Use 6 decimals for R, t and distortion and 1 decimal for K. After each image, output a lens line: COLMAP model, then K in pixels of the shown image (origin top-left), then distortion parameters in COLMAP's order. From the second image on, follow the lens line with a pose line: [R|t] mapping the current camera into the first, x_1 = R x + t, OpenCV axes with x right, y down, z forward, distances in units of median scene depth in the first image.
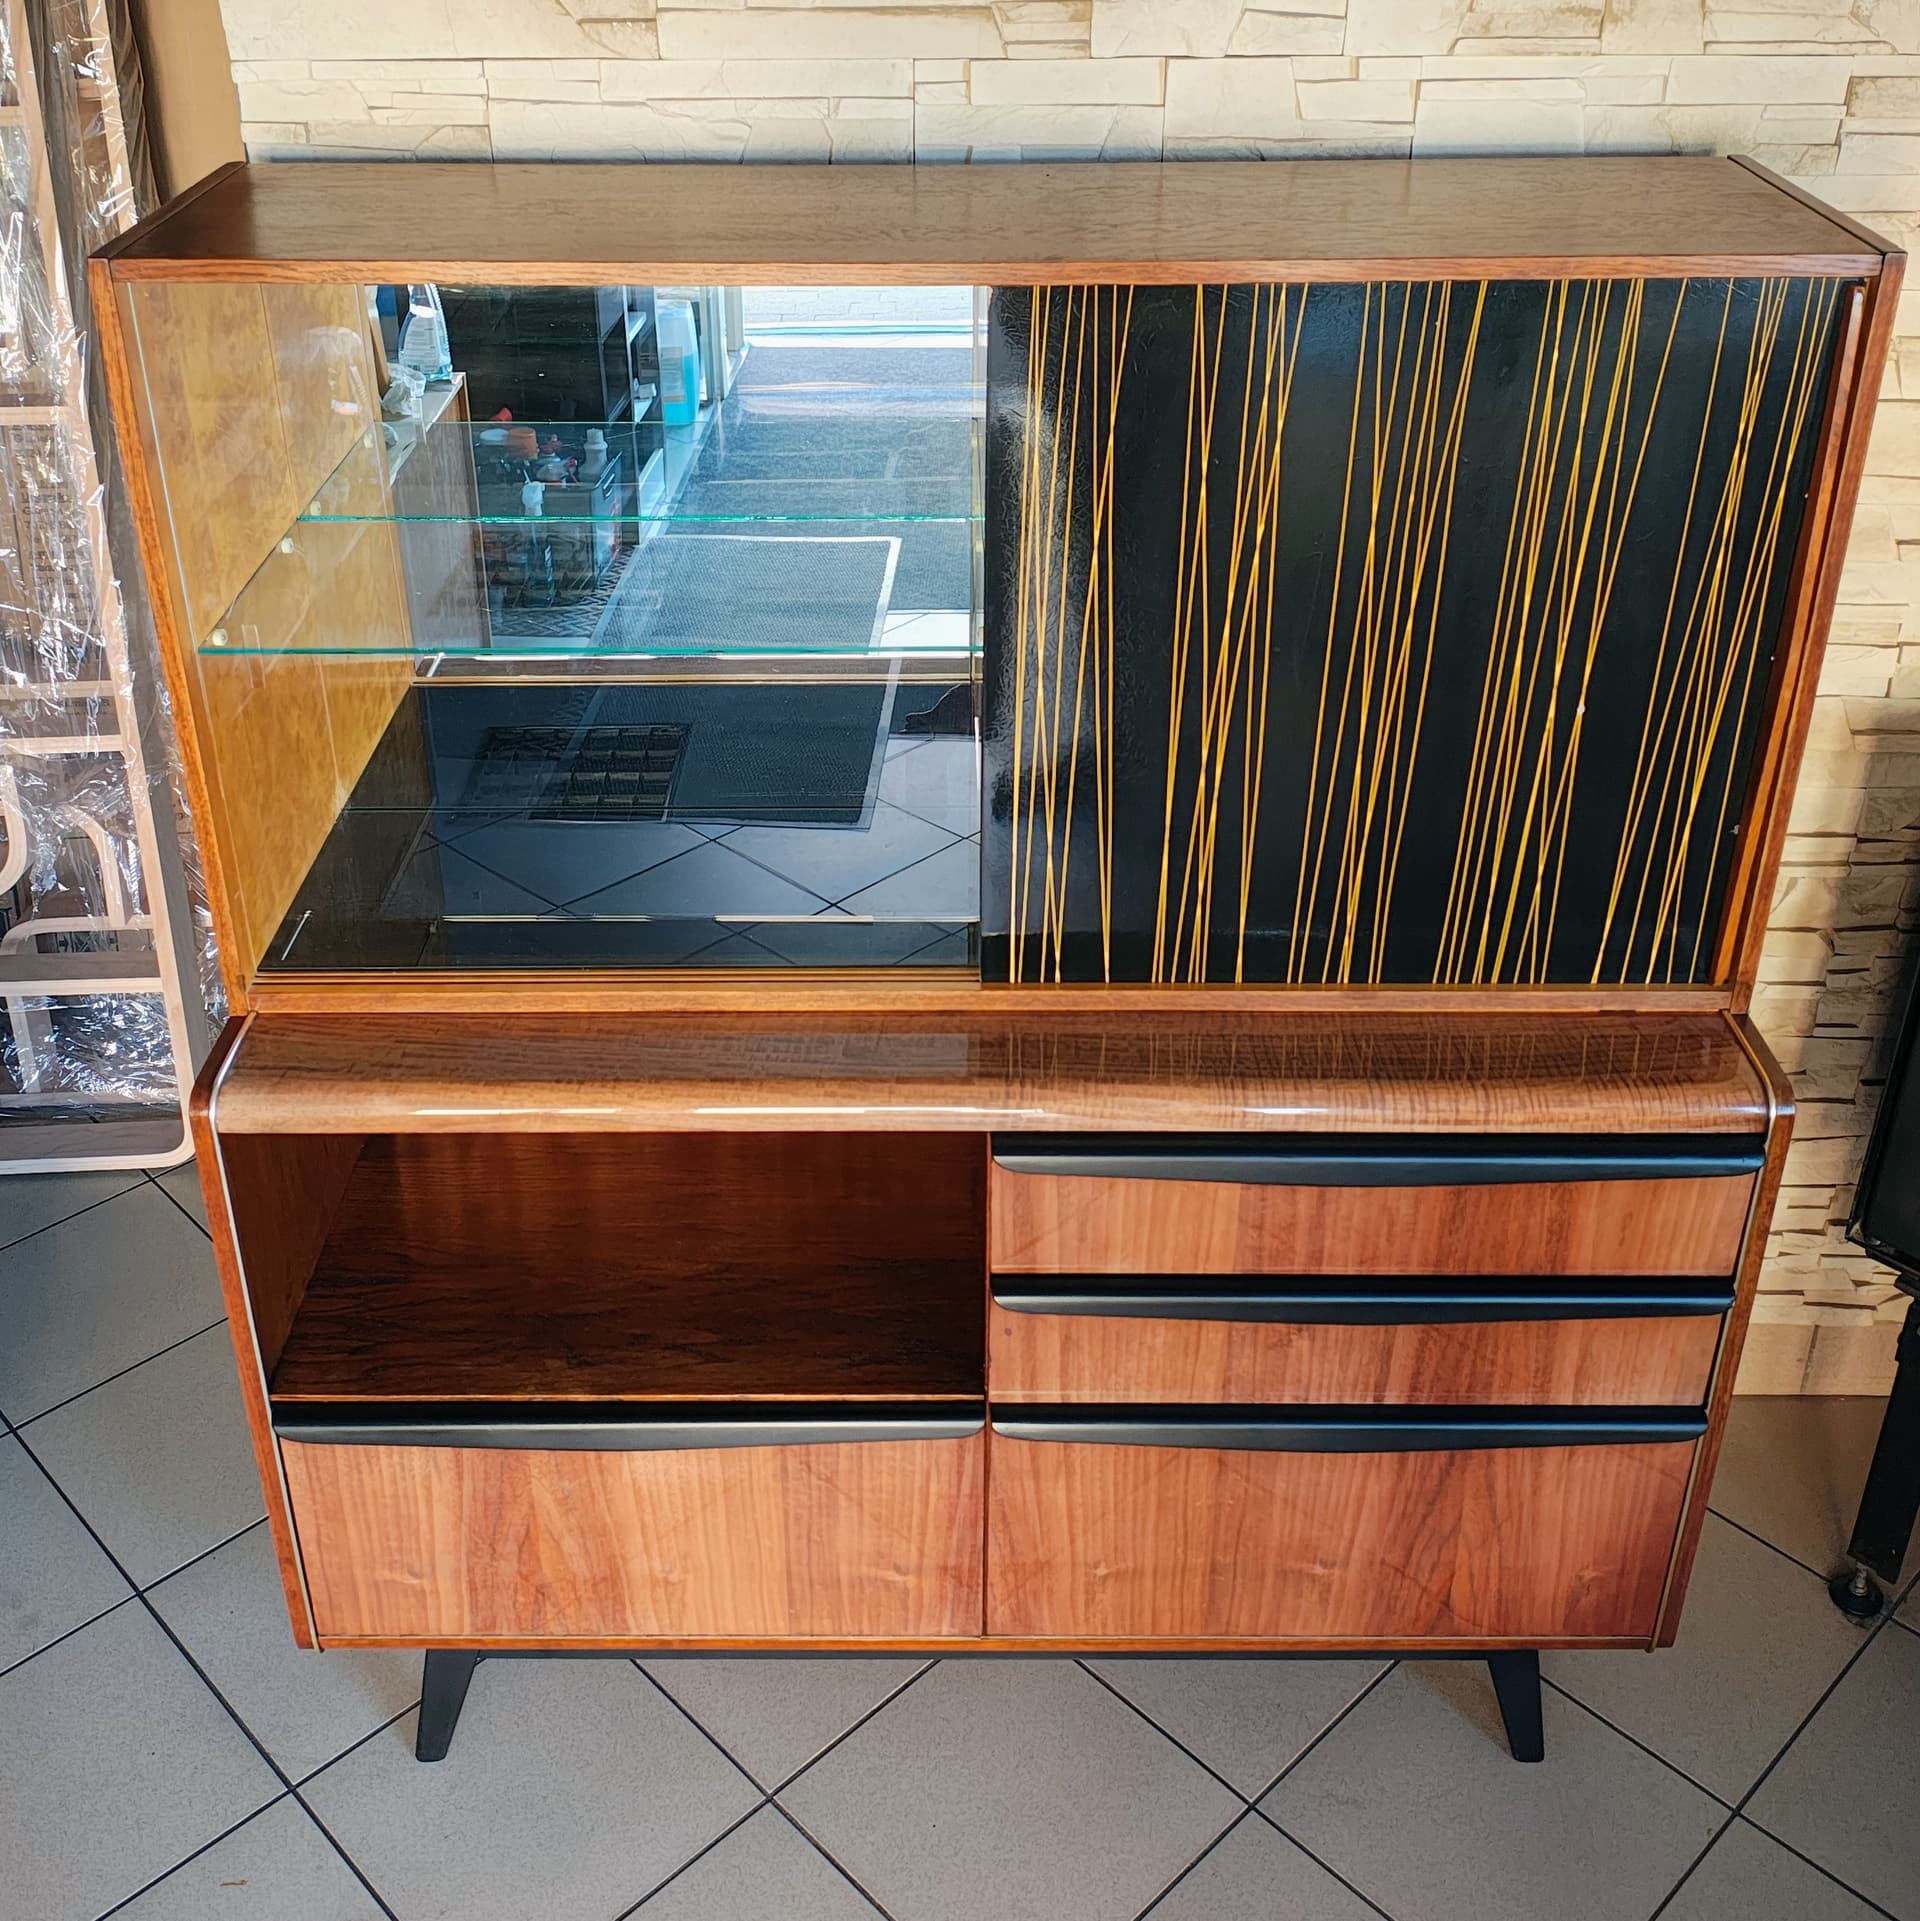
lens RADIAL K [[2104.5, 0, 924.7], [0, 2104.5, 771.3], [0, 0, 1]] dist [0.012197, 0.000000]
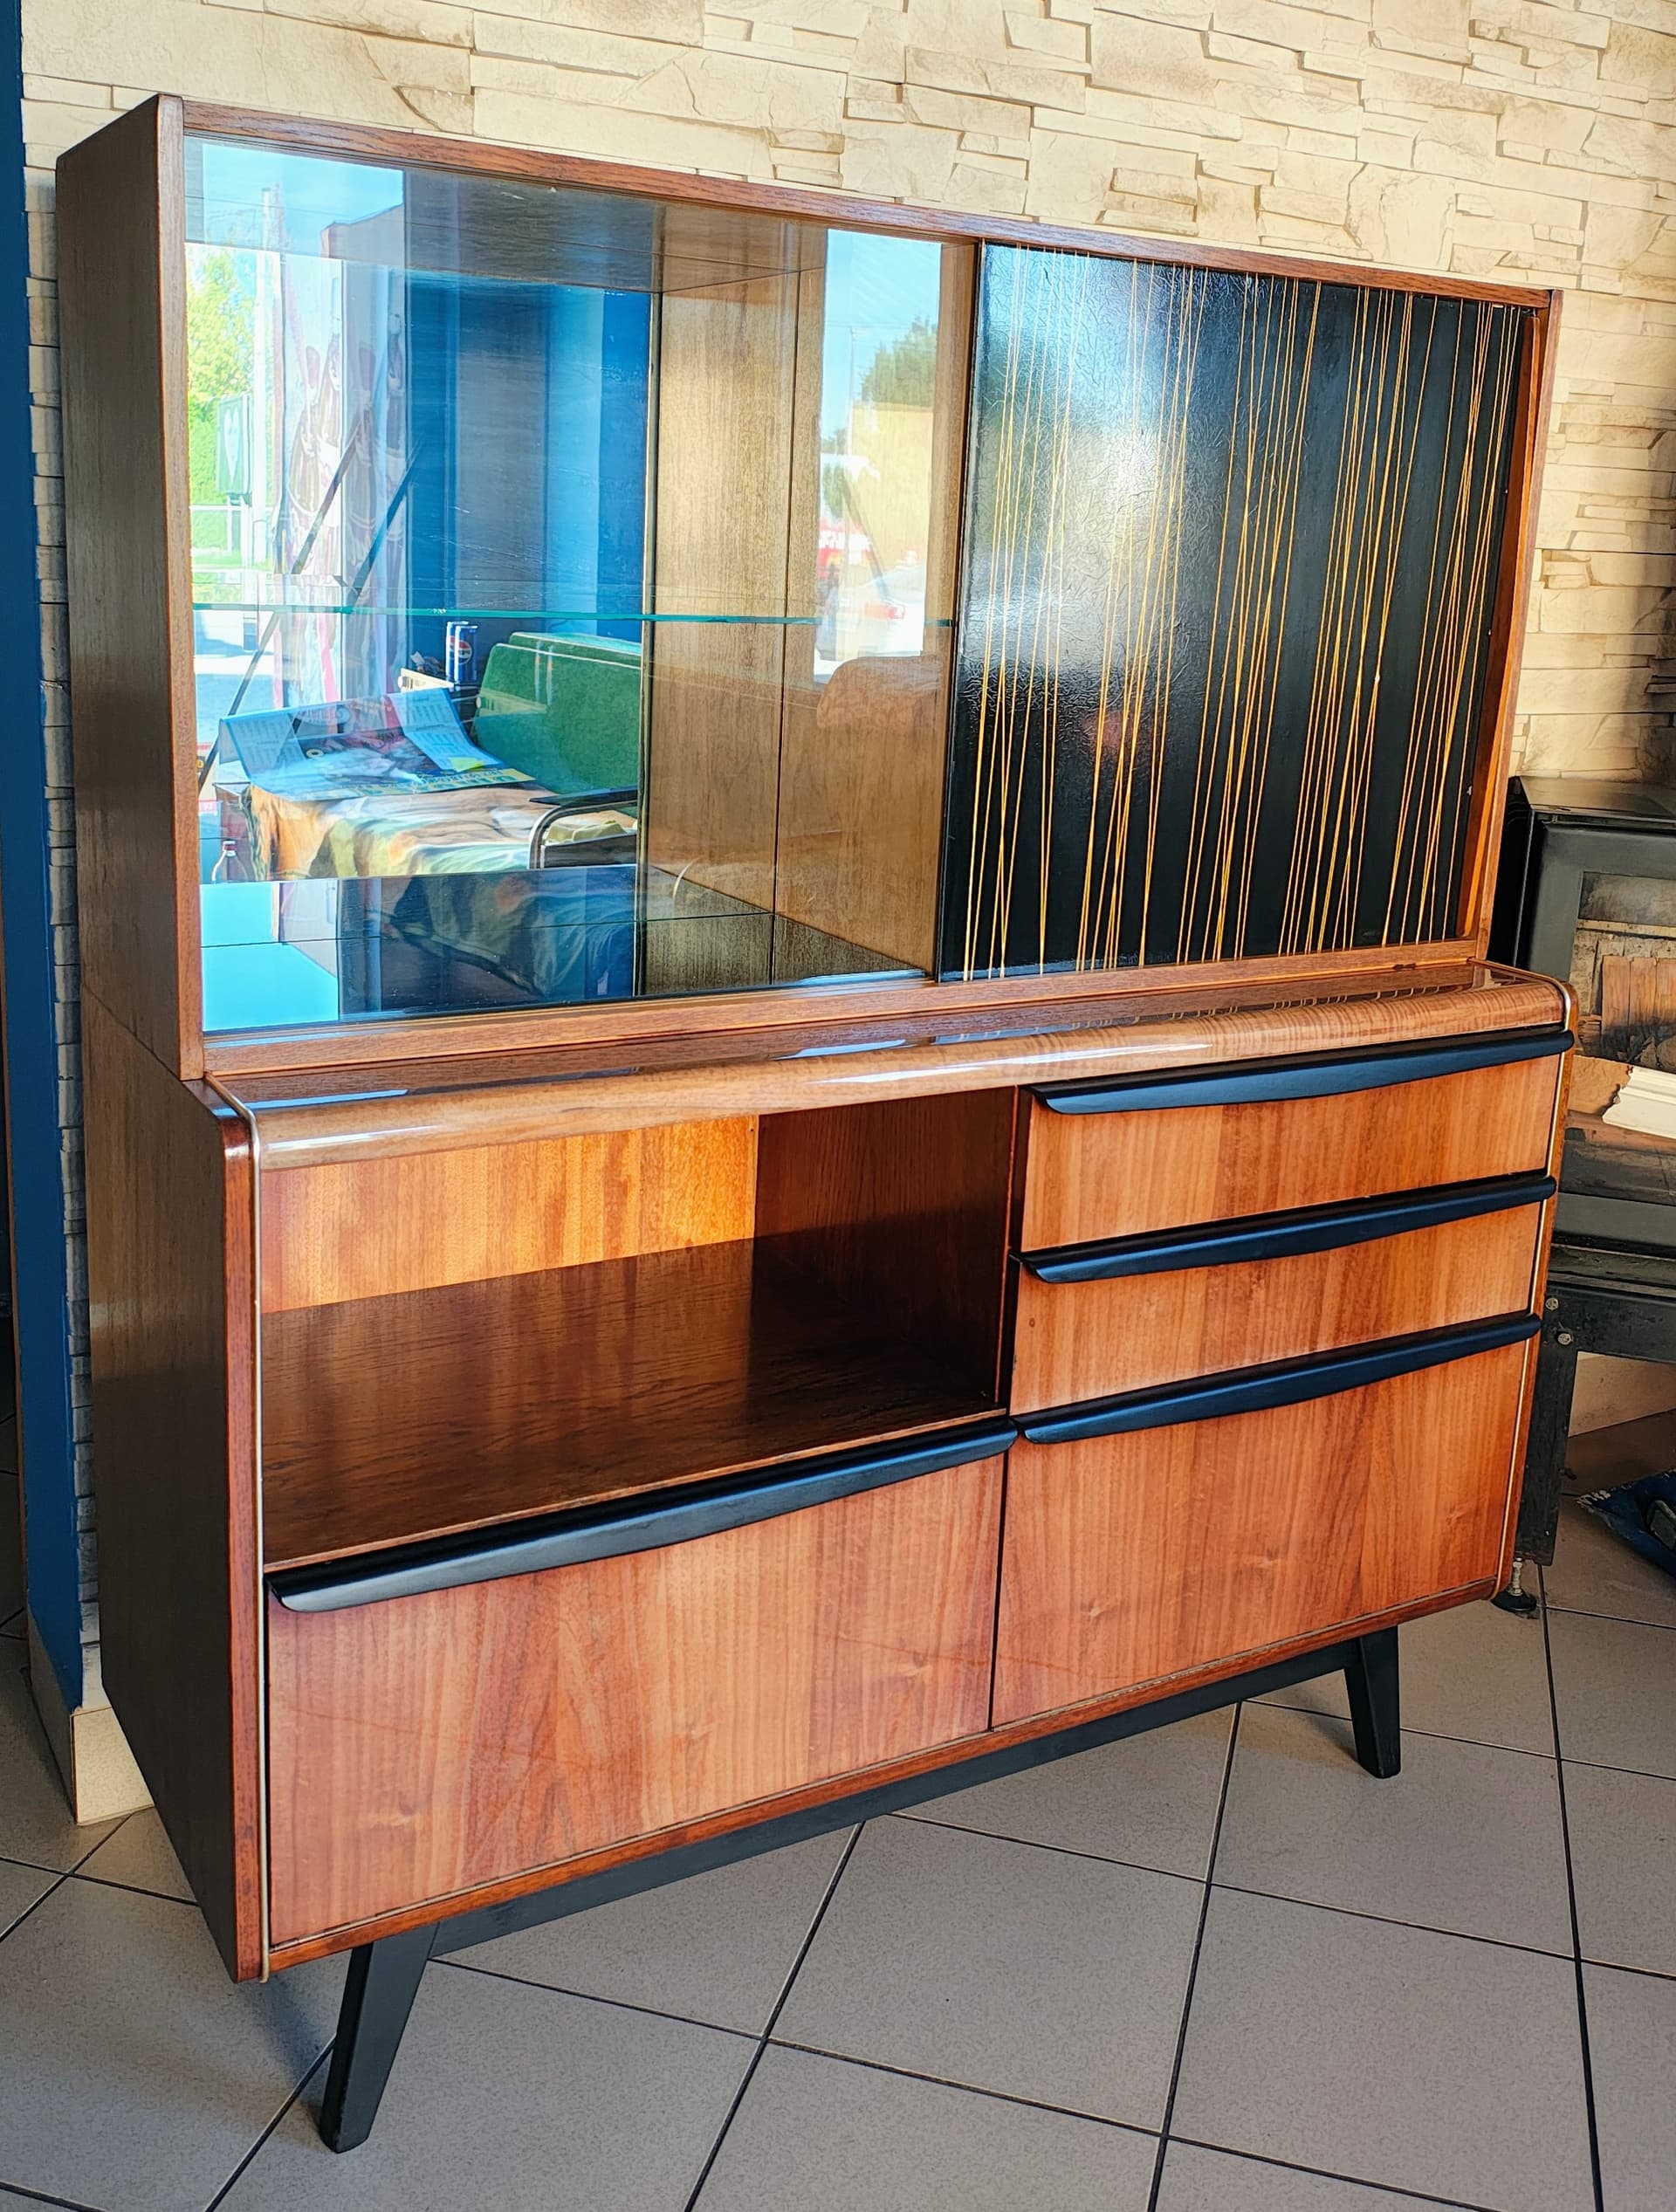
lens RADIAL K [[2113.2, 0, 859.4], [0, 2113.2, 966.4], [0, 0, 1]] dist [0.025982, 0.000000]
pose [[0.854550, -0.062834, 0.515554, -0.503439], [0.192118, 0.960487, -0.201383, 0.277398], [-0.482530, 0.271139, 0.832856, 0.167685]]
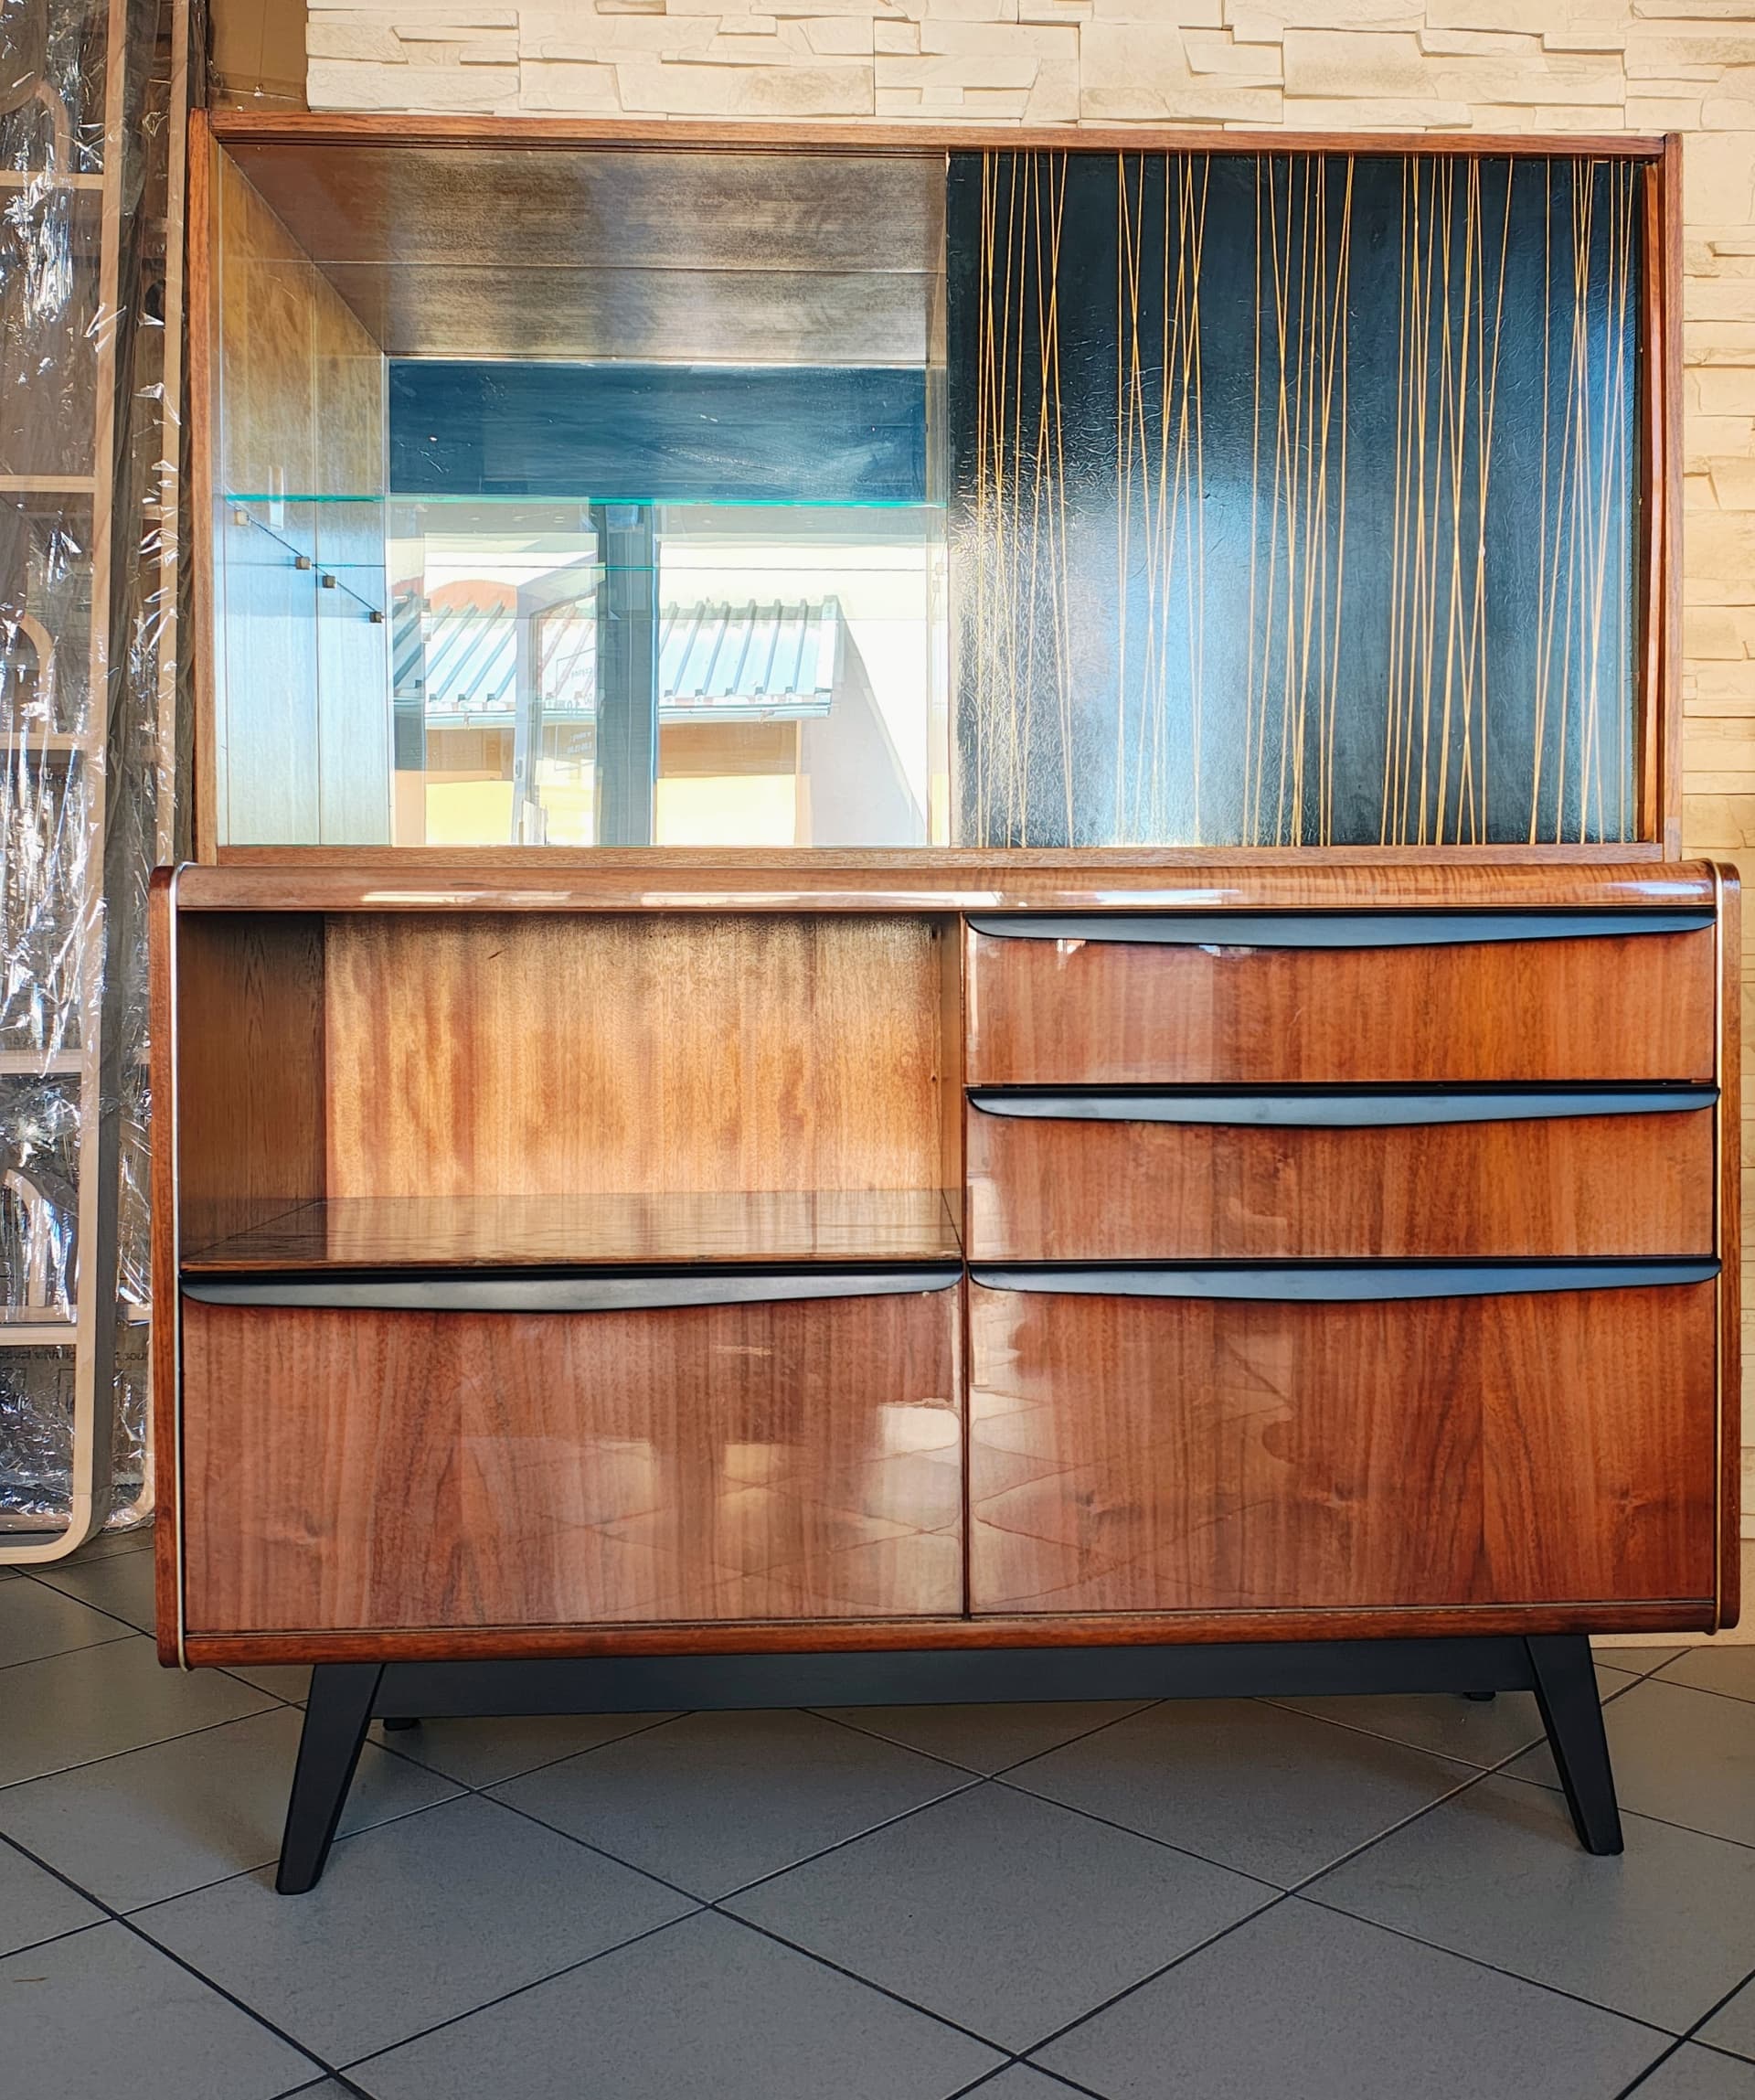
lens RADIAL K [[2001.0, 0, 968.8], [0, 2001.0, 998.4], [0, 0, 1]] dist [0.051137, 0.000000]
pose [[0.998394, -0.001090, 0.056640, -0.018395], [0.026416, 0.893415, -0.448455, 0.582450], [-0.050114, 0.449231, 0.892009, 0.147889]]
